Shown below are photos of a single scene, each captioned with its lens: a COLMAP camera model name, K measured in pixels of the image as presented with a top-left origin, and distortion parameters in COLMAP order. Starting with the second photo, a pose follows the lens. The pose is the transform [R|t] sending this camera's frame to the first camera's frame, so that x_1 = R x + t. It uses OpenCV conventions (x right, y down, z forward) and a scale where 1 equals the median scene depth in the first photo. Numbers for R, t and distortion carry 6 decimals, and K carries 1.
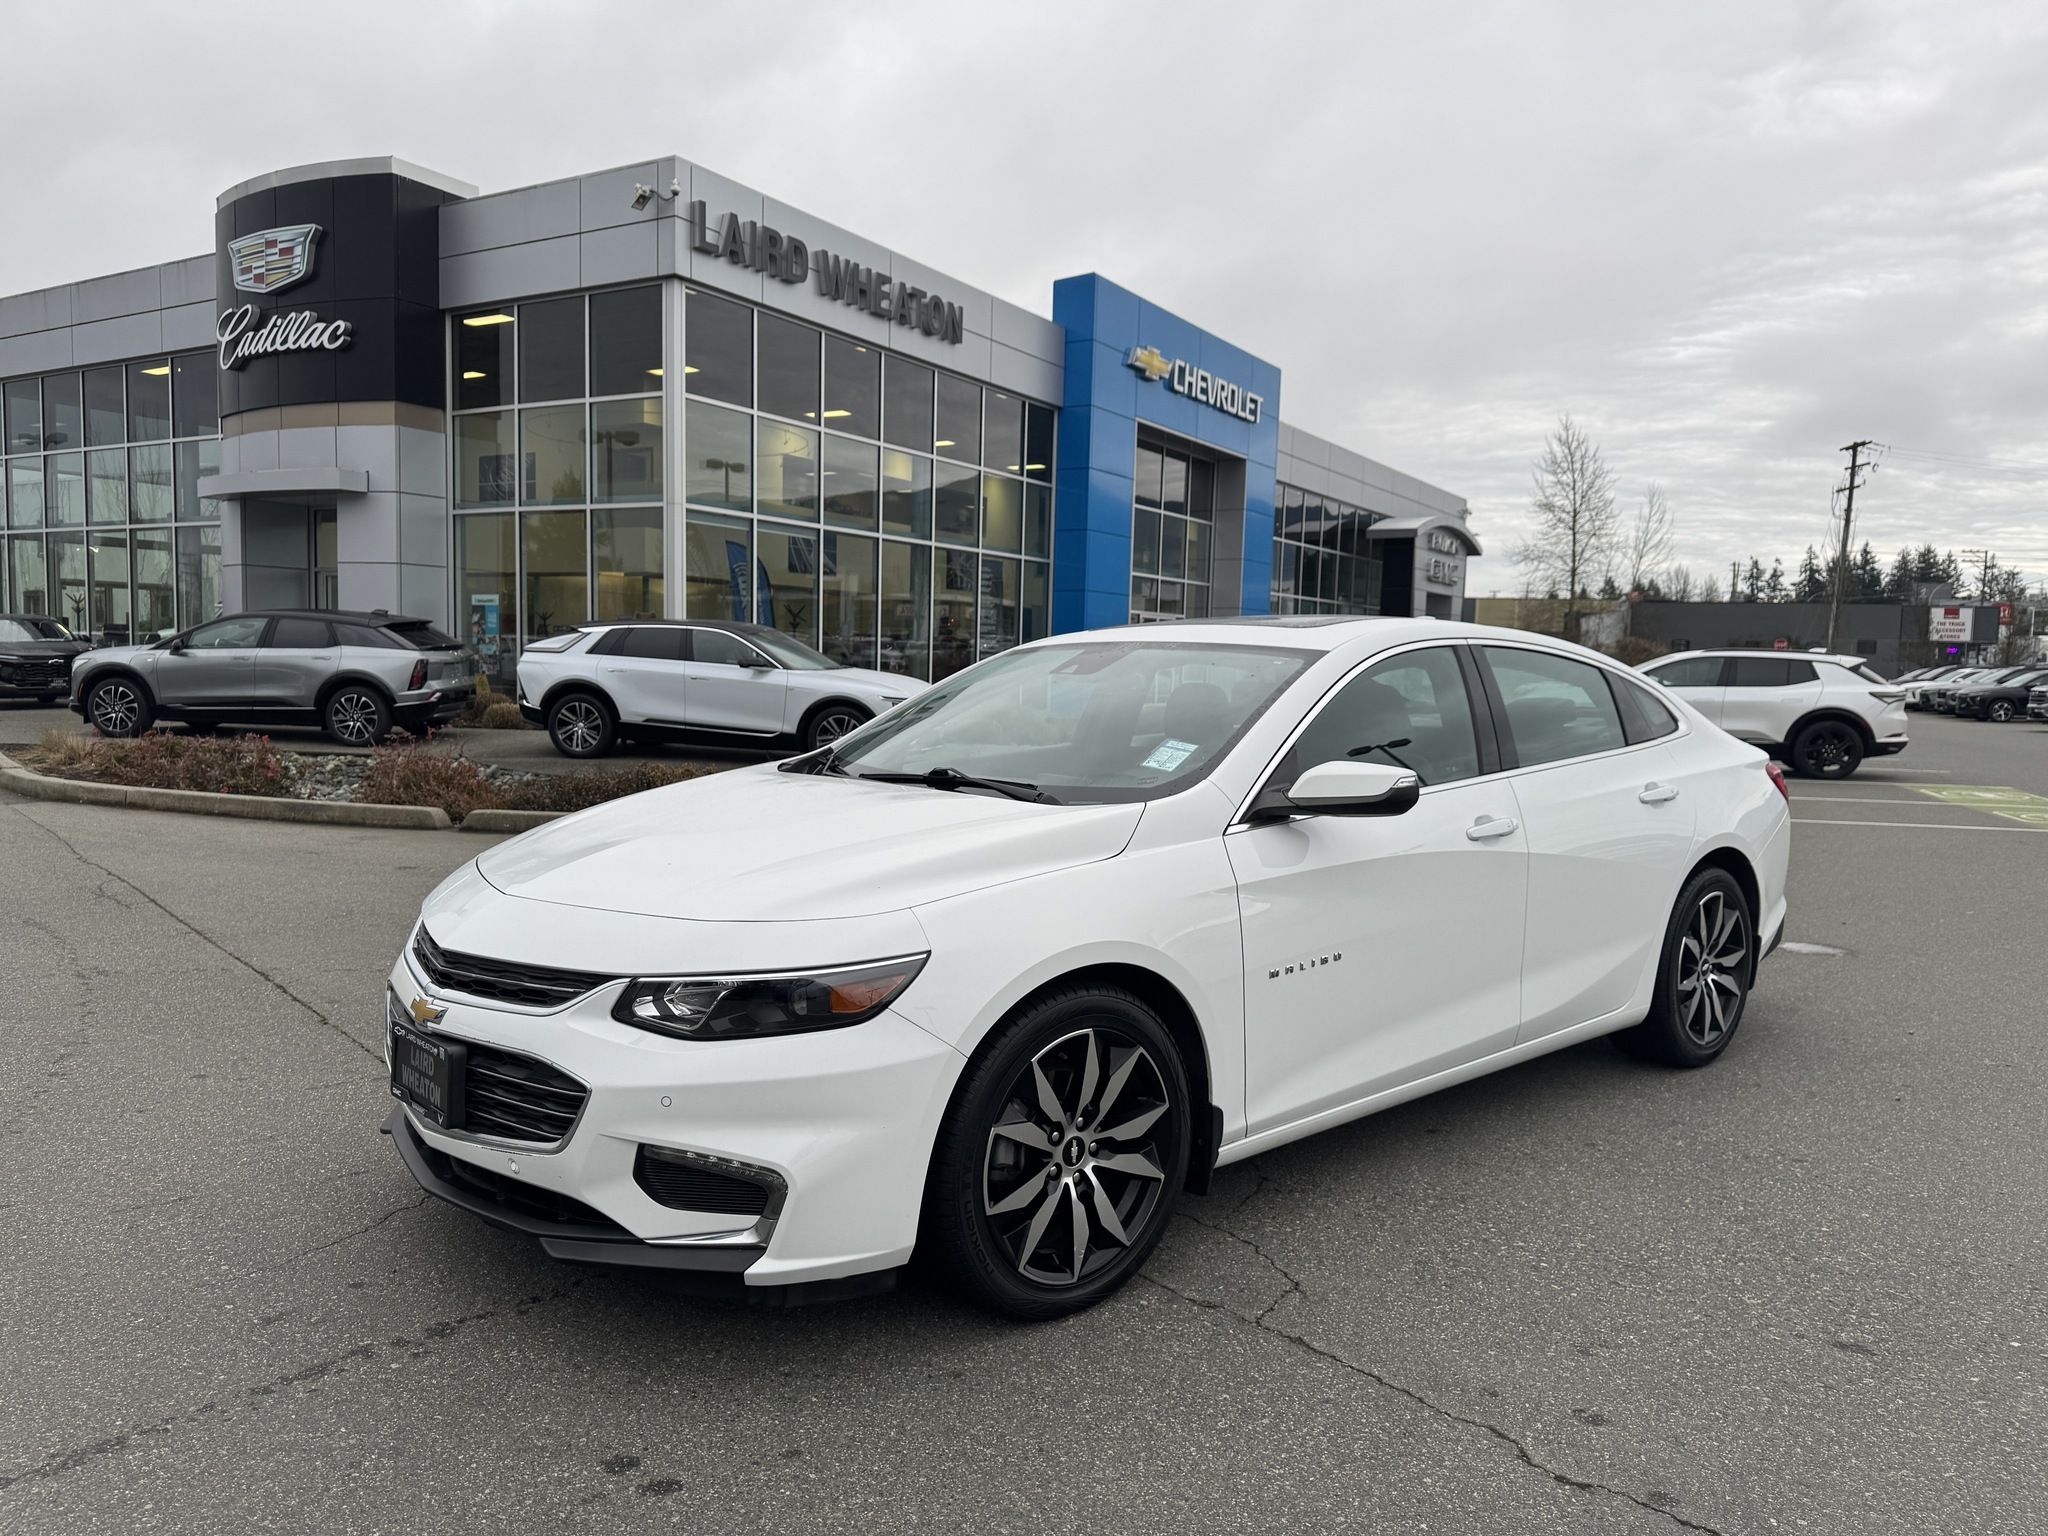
lens RADIAL K [[1435.2, 0, 1009.7], [0, 1435.2, 782.8], [0, 0, 1]] dist [0.034318, -0.047687]
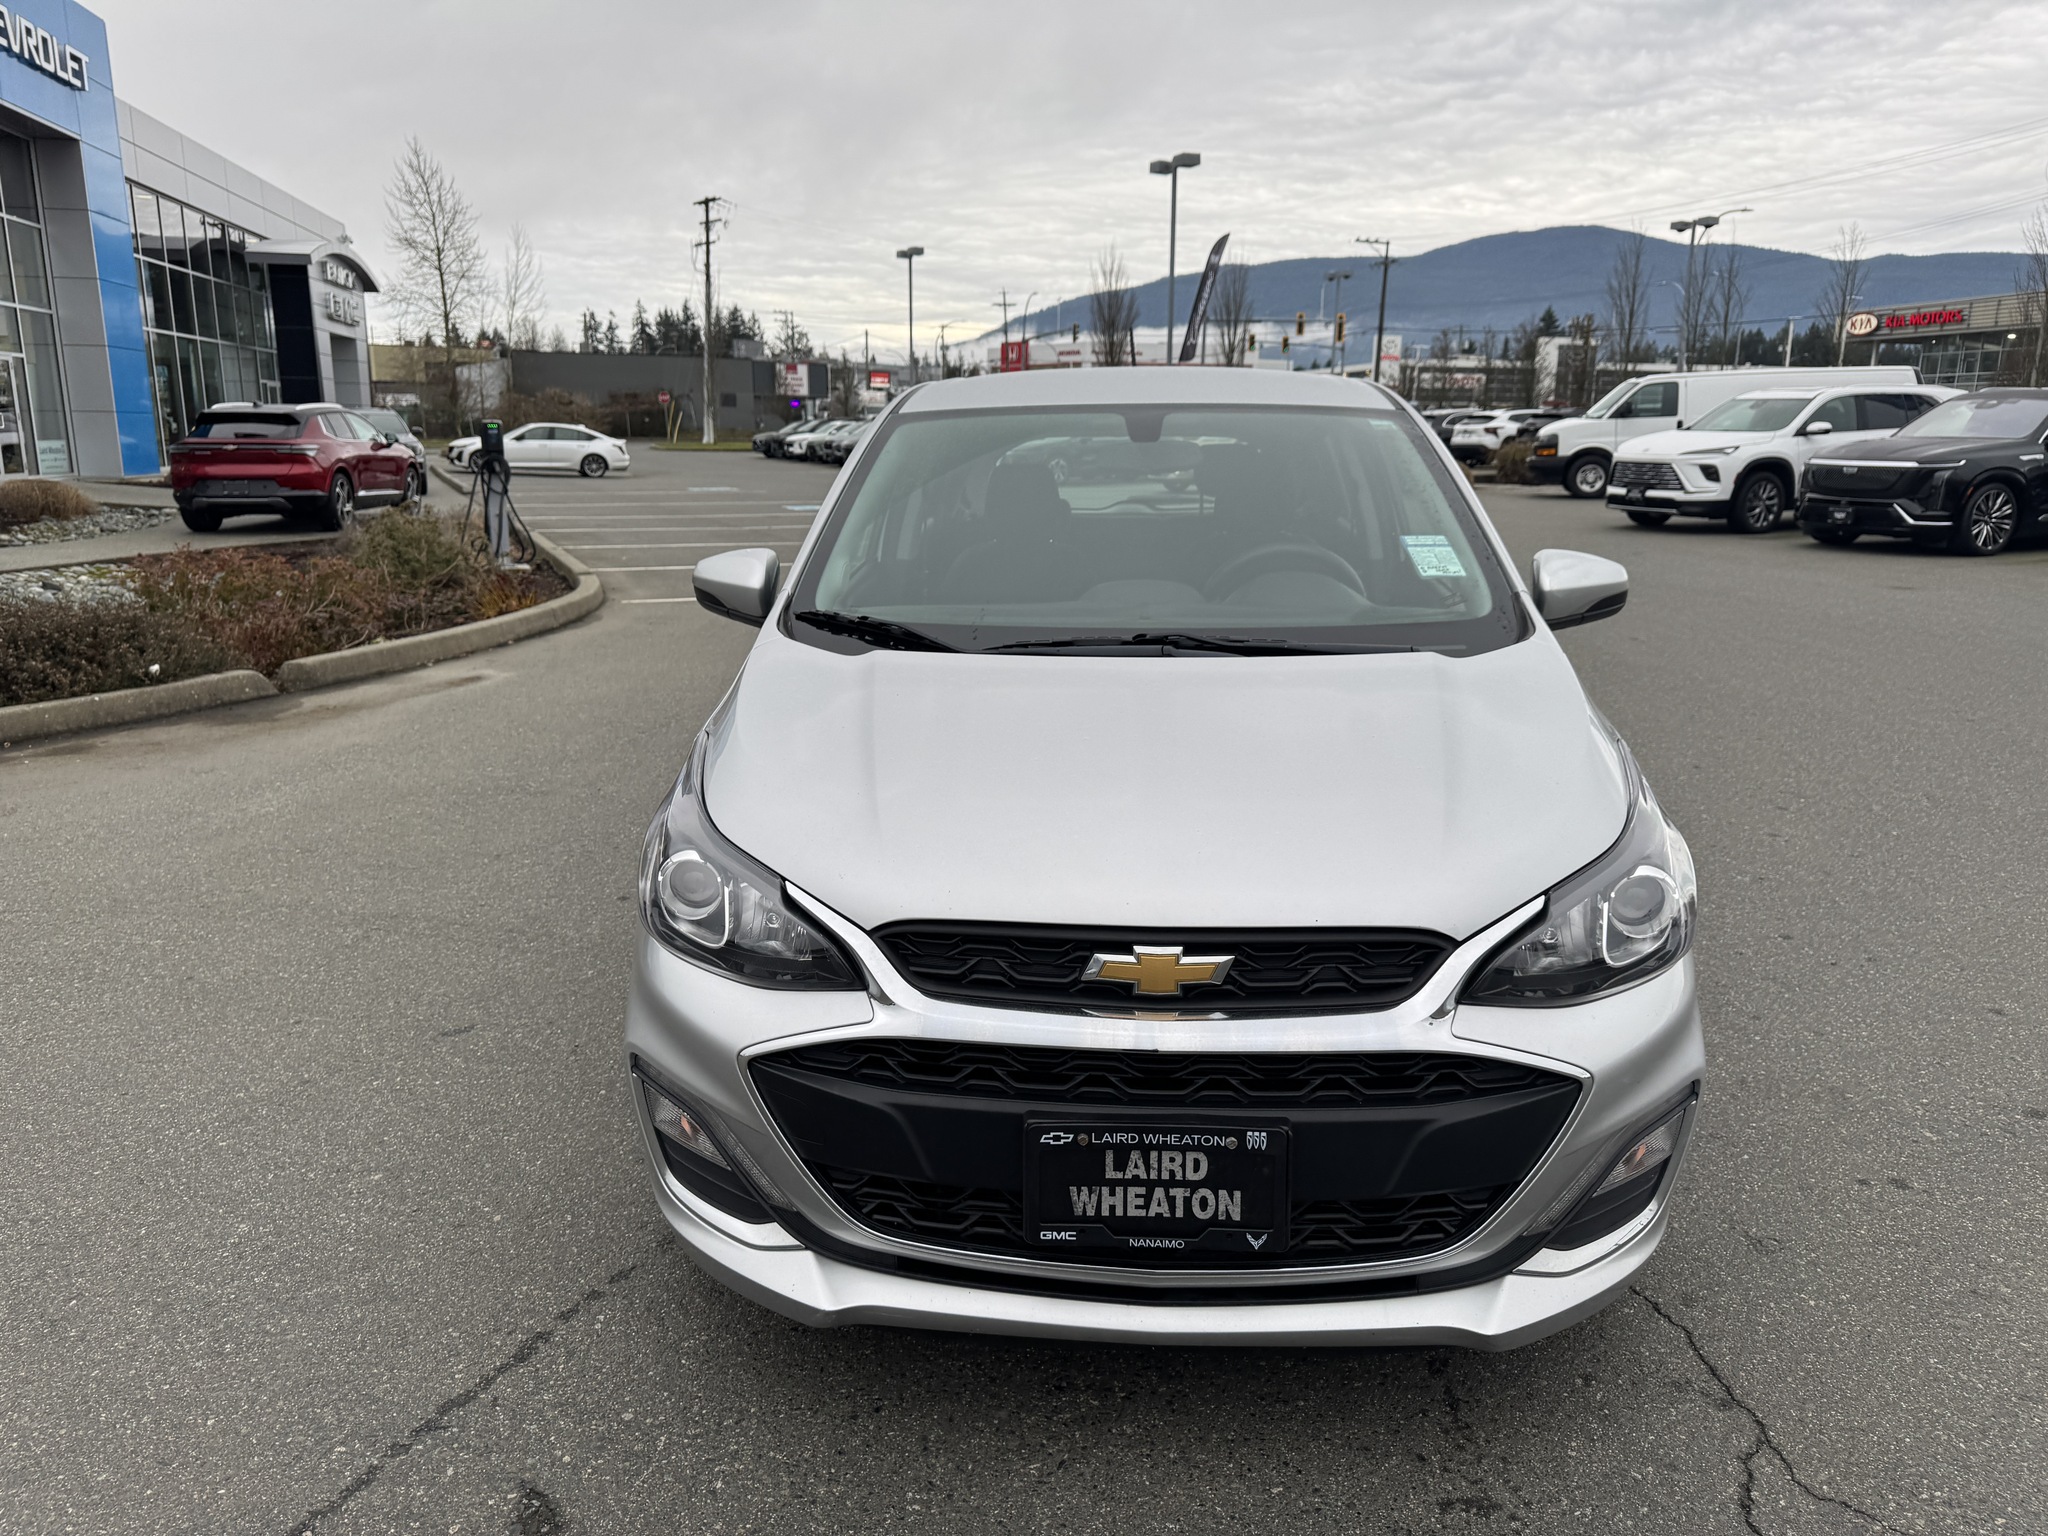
lens RADIAL K [[1446.1, 0, 1024.5], [0, 1446.1, 772.6], [0, 0, 1]] dist [0.009634, -0.012515]
pose [[0.728947, -0.172462, 0.662490, -0.052231], [0.065274, 0.980847, 0.183516, -0.014633], [-0.681451, -0.090530, 0.726243, 0.137718]]
